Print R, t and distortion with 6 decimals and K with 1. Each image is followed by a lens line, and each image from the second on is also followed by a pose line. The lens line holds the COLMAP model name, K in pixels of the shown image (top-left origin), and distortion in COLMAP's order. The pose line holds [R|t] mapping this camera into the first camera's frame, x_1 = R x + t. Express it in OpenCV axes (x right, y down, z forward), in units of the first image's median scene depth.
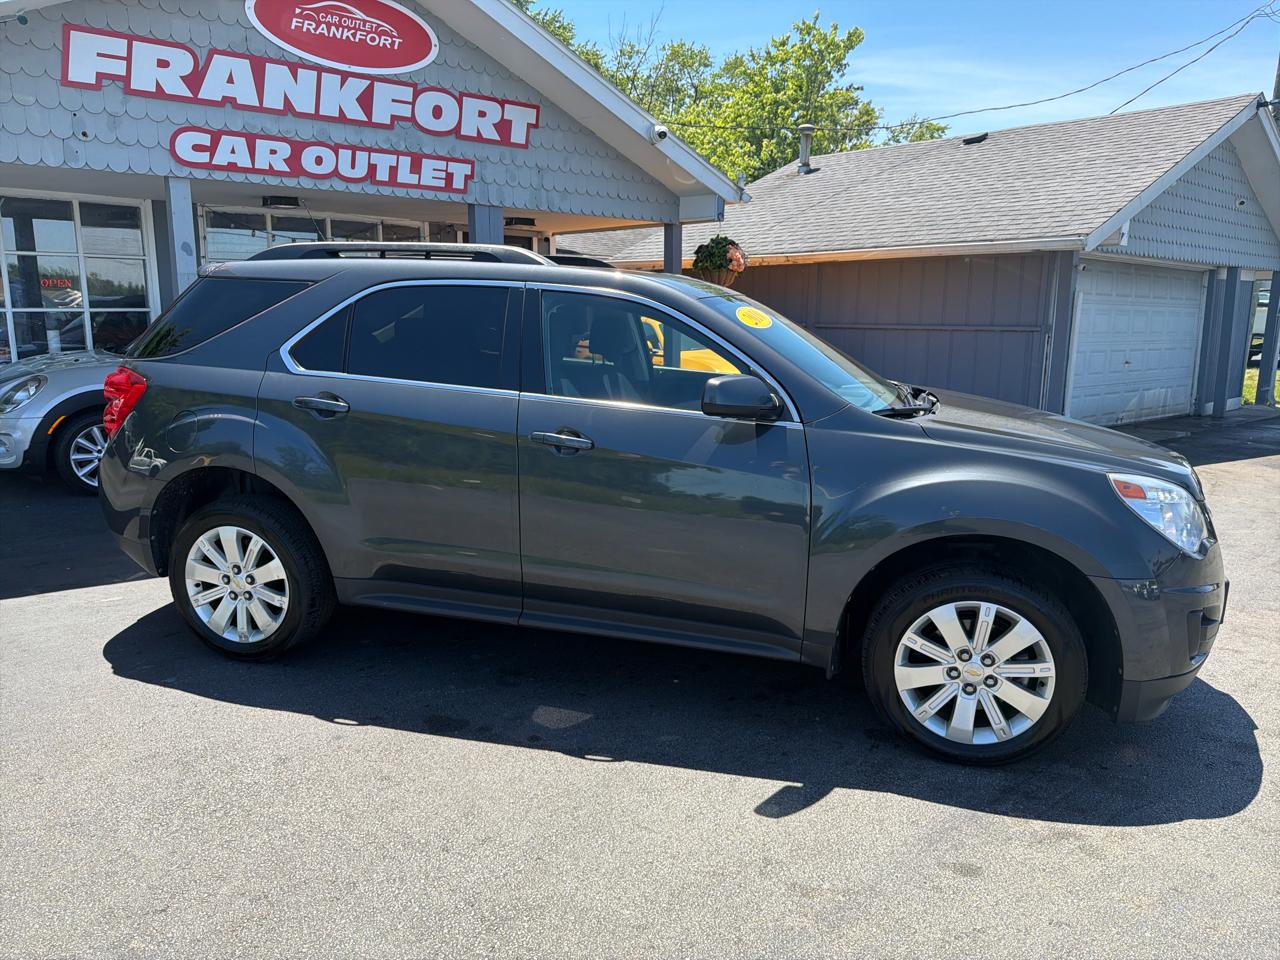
lens RADIAL K [[903.9, 0, 639.3], [0, 903.9, 473.1], [0, 0, 1]] dist [0.012818, -0.025181]
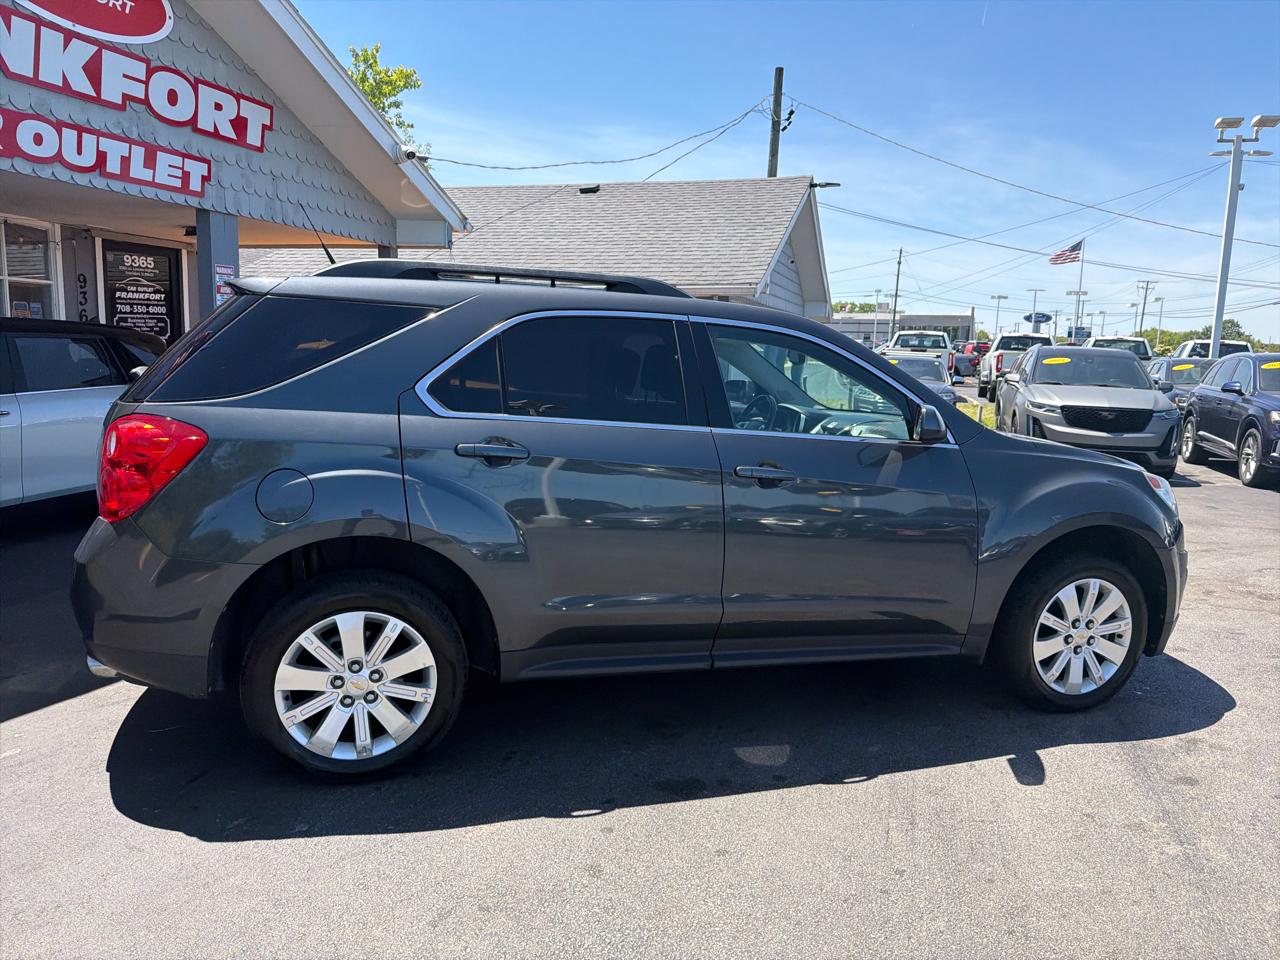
lens RADIAL K [[903.9, 0, 642.9], [0, 903.9, 466.8], [0, 0, 1]] dist [0.012818, -0.025181]
pose [[0.846507, -0.058991, 0.529099, -0.356655], [0.079073, 0.996750, -0.015379, -0.019309], [-0.526472, 0.054856, 0.848421, 0.107080]]
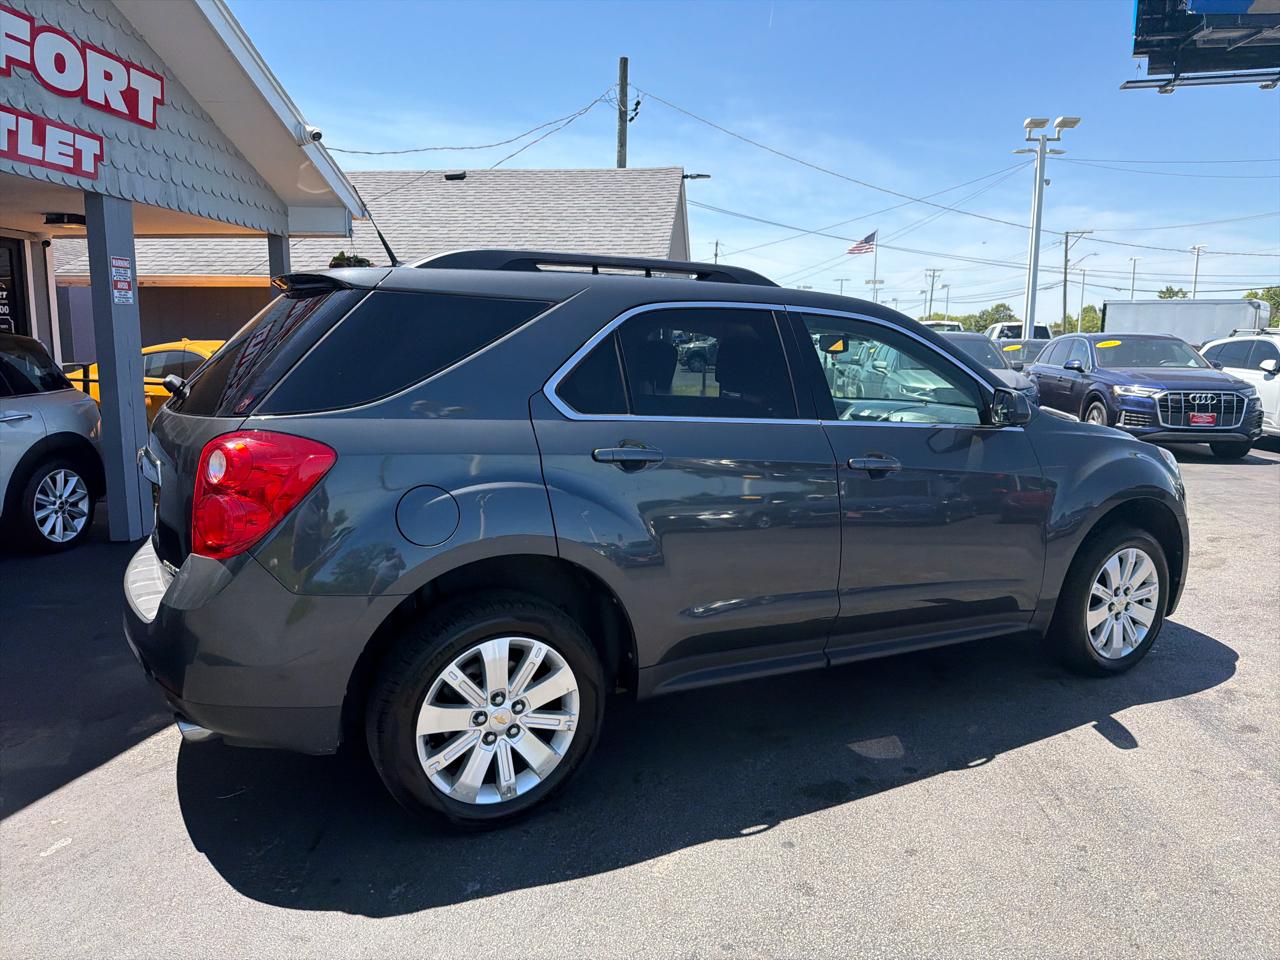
lens RADIAL K [[903.9, 0, 641.8], [0, 903.9, 468.1], [0, 0, 1]] dist [0.012818, -0.025181]
pose [[0.723619, -0.103377, 0.682414, -0.462417], [0.126885, 0.991793, 0.015697, -0.039488], [-0.678436, 0.075230, 0.730797, 0.217799]]
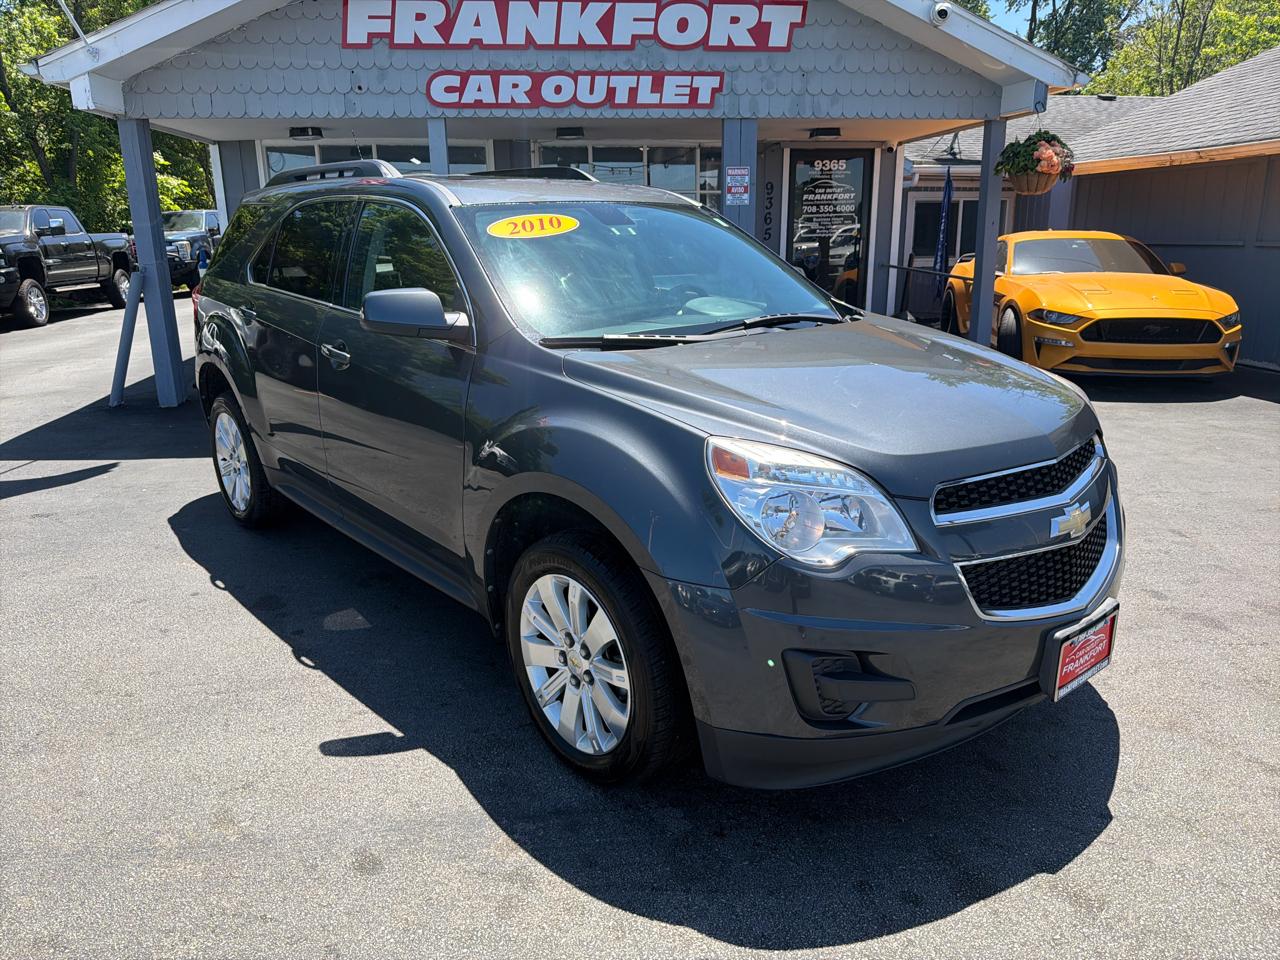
lens RADIAL K [[903.9, 0, 641.2], [0, 903.9, 475.2], [0, 0, 1]] dist [0.012818, -0.025181]
pose [[0.829393, 0.125682, -0.544345, 0.374334], [-0.083185, 0.991287, 0.102129, -0.015669], [0.552438, -0.039424, 0.832621, 0.162768]]
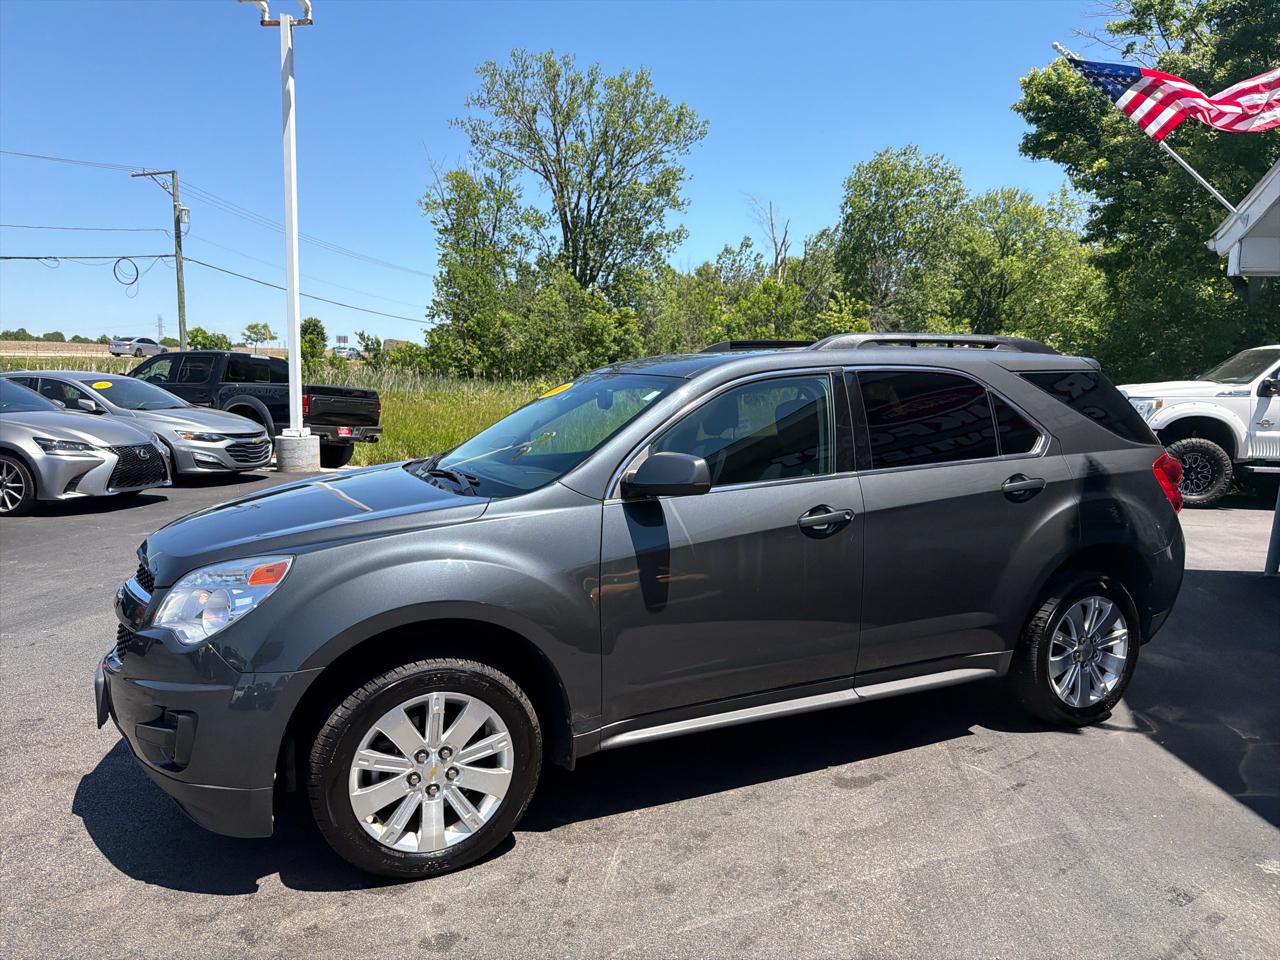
lens RADIAL K [[903.9, 0, 648.3], [0, 903.9, 483.9], [0, 0, 1]] dist [0.012818, -0.025181]
pose [[-0.754384, 0.054857, -0.654137, 0.424410], [-0.150508, 0.955501, 0.253703, -0.194348], [0.638946, 0.289842, -0.712558, 1.015470]]
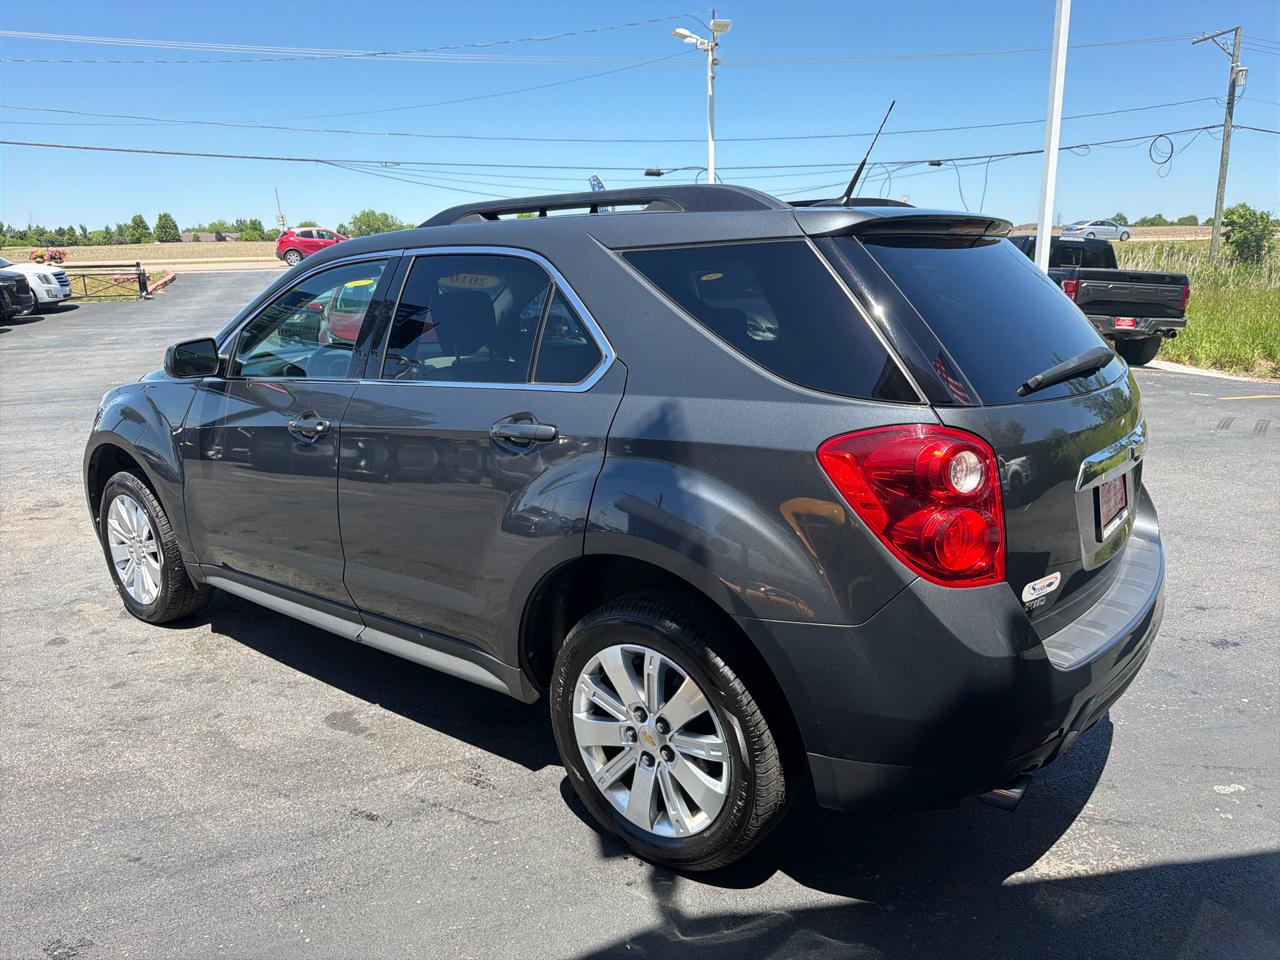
lens RADIAL K [[905.0, 0, 643.6], [0, 905.0, 473.0], [0, 0, 1]] dist [0.006756, -0.017796]
pose [[-0.925089, -0.083906, 0.370364, -0.294993], [0.078732, 0.911717, 0.403204, -0.211544], [-0.371499, 0.402159, -0.836813, 1.053702]]
